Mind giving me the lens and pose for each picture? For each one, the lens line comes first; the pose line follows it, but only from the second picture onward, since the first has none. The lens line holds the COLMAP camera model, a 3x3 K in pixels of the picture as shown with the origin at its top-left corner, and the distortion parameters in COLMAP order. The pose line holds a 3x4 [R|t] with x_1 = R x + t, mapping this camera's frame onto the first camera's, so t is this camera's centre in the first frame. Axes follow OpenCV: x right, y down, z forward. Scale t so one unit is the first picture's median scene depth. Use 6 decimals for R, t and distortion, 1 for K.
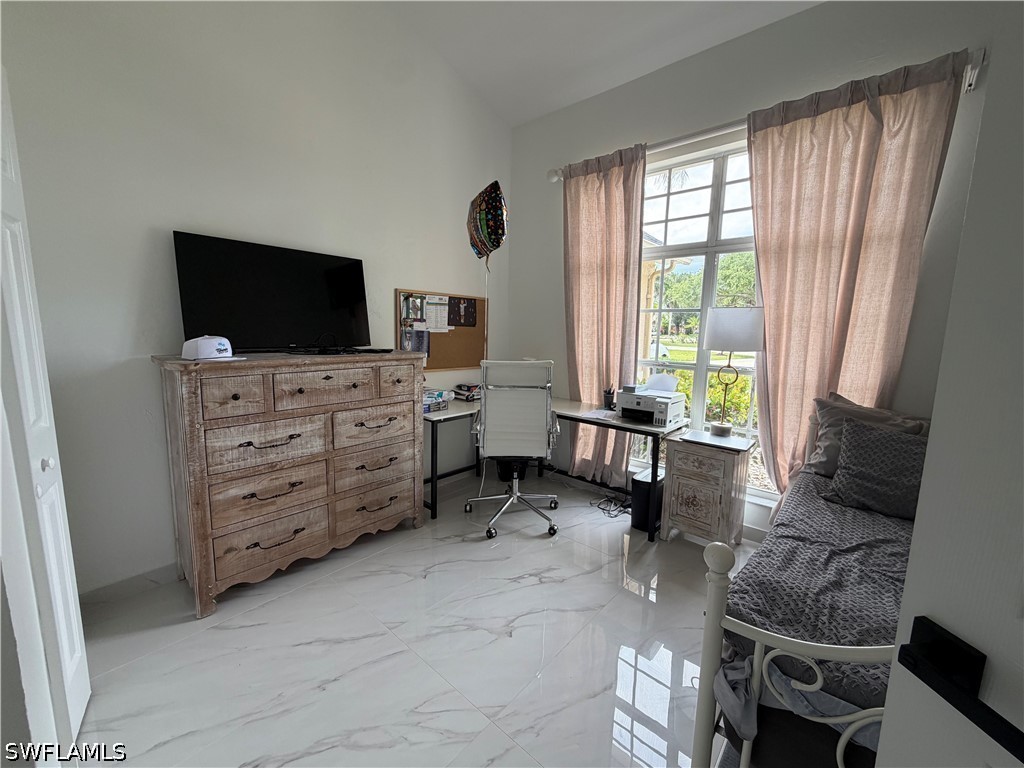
lens RADIAL K [[408.5, 0, 506.4], [0, 408.5, 382.3], [0, 0, 1]] dist [0.001414, -0.000001]
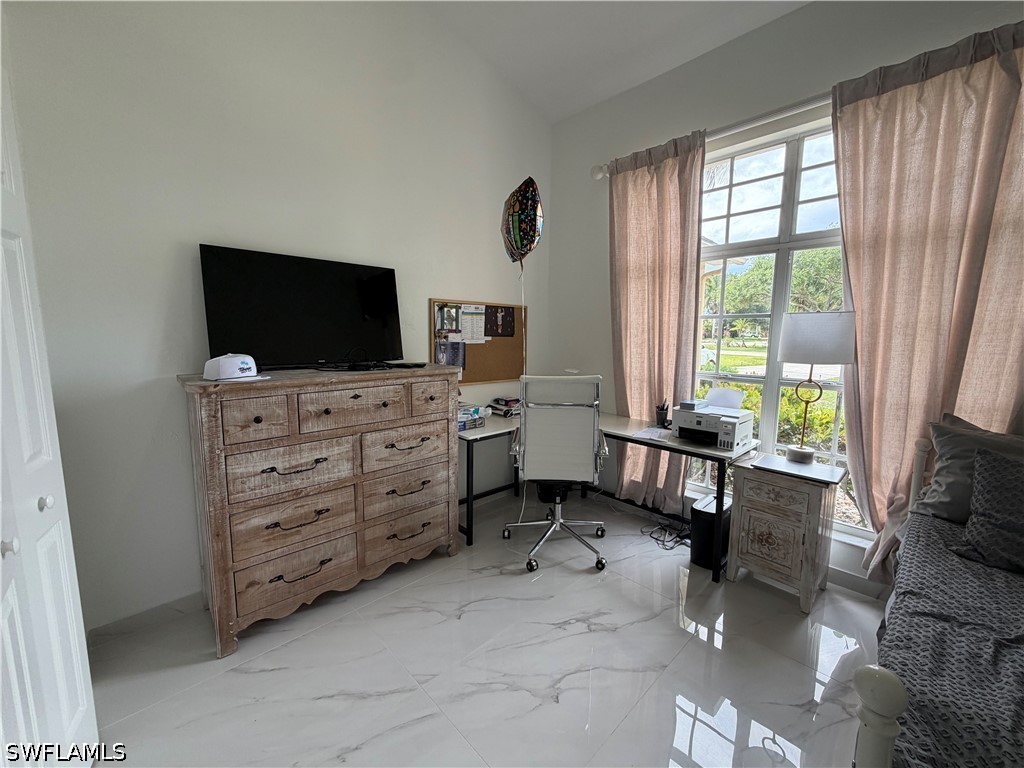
lens RADIAL K [[408.5, 0, 506.6], [0, 408.5, 381.6], [0, 0, 1]] dist [0.001414, -0.000001]
pose [[0.996066, -0.003521, -0.088545, -0.013532], [0.002181, 0.999882, -0.015223, -0.029027], [0.088588, 0.014970, 0.995956, 0.100604]]
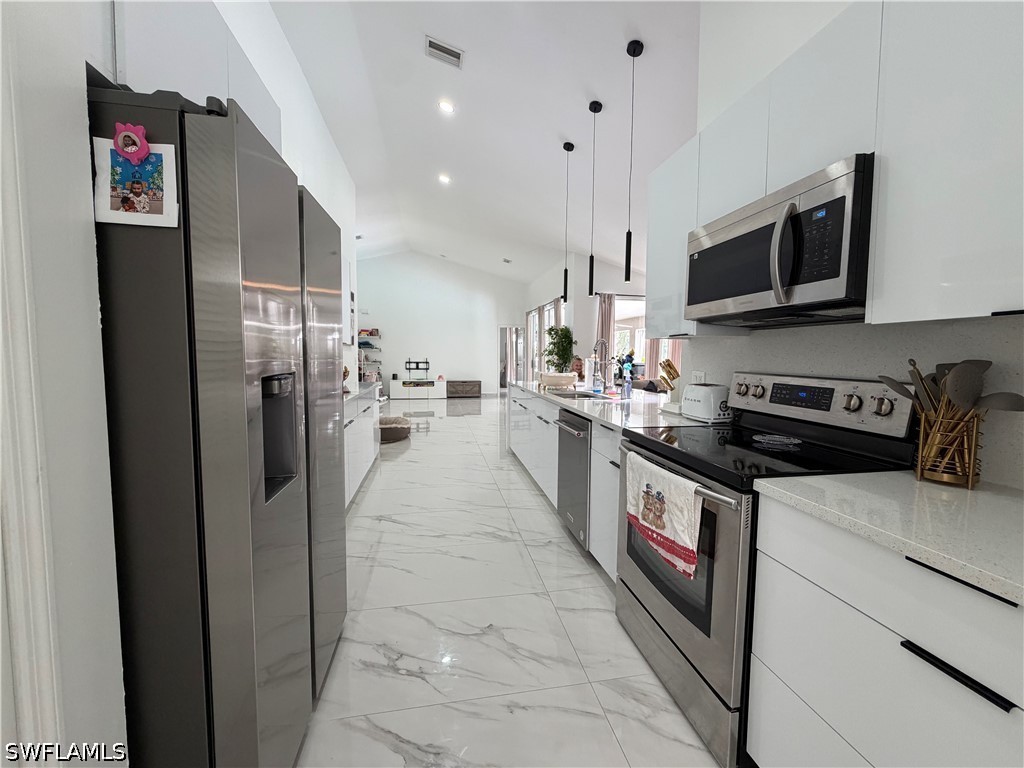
lens RADIAL K [[408.5, 0, 514.2], [0, 408.5, 388.8], [0, 0, 1]] dist [0.001414, -0.000001]
pose [[-0.791653, -0.074415, 0.606422, -0.513454], [0.060040, 0.978275, 0.198425, -0.159165], [-0.608013, 0.193493, -0.769987, 1.326909]]
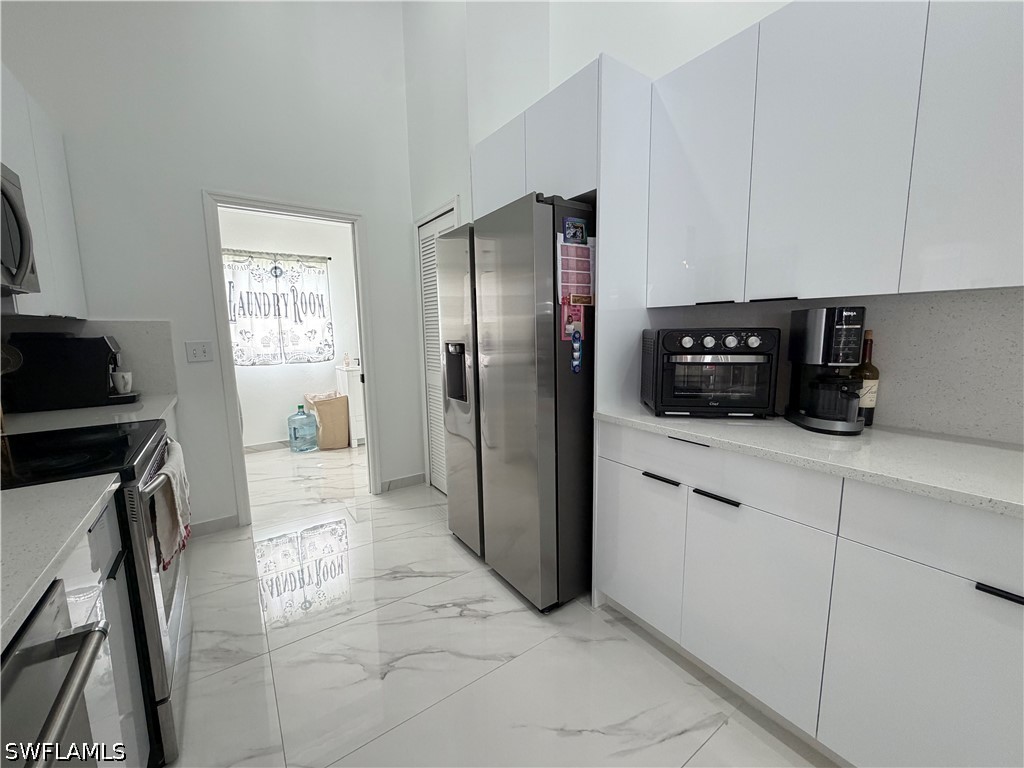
lens RADIAL K [[408.5, 0, 512.3], [0, 408.5, 386.2], [0, 0, 1]] dist [0.001414, -0.000001]
pose [[0.971300, 0.002072, -0.237848, 0.379005], [-0.000465, 0.999977, 0.006815, 0.000832], [0.237857, -0.006509, 0.971278, 0.184995]]
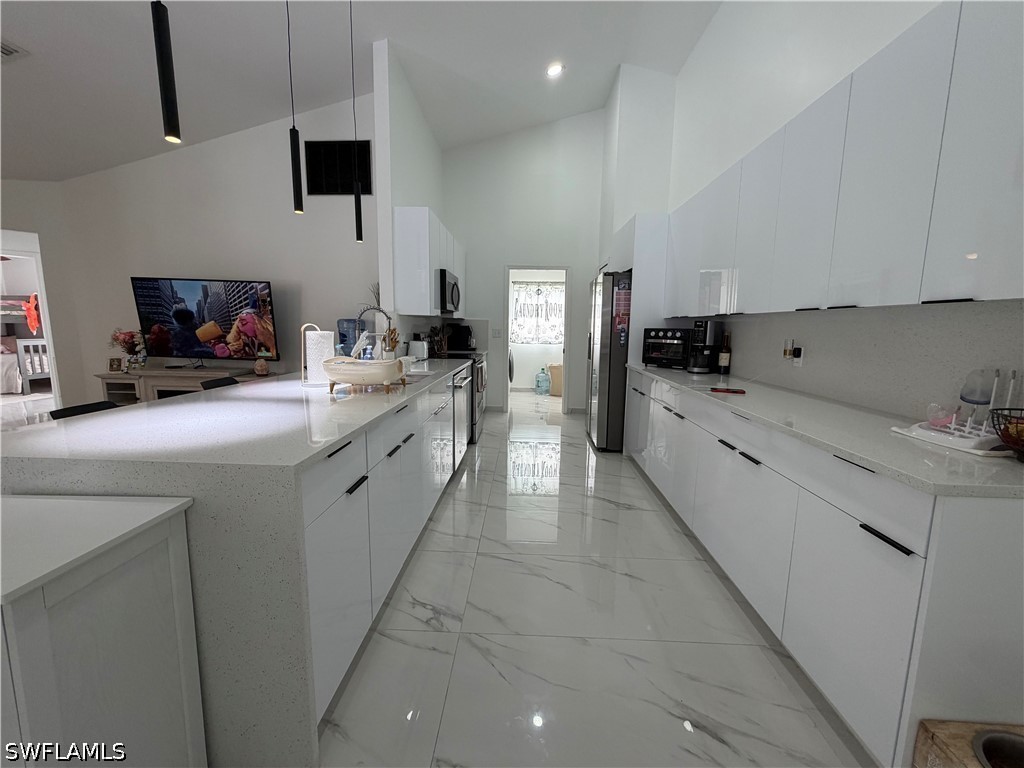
lens RADIAL K [[408.5, 0, 514.6], [0, 408.5, 386.0], [0, 0, 1]] dist [0.001414, -0.000001]
pose [[0.638826, 0.104599, -0.762208, 1.388623], [-0.105312, 0.993278, 0.048044, 0.115436], [0.762109, 0.049578, 0.645547, -0.523326]]
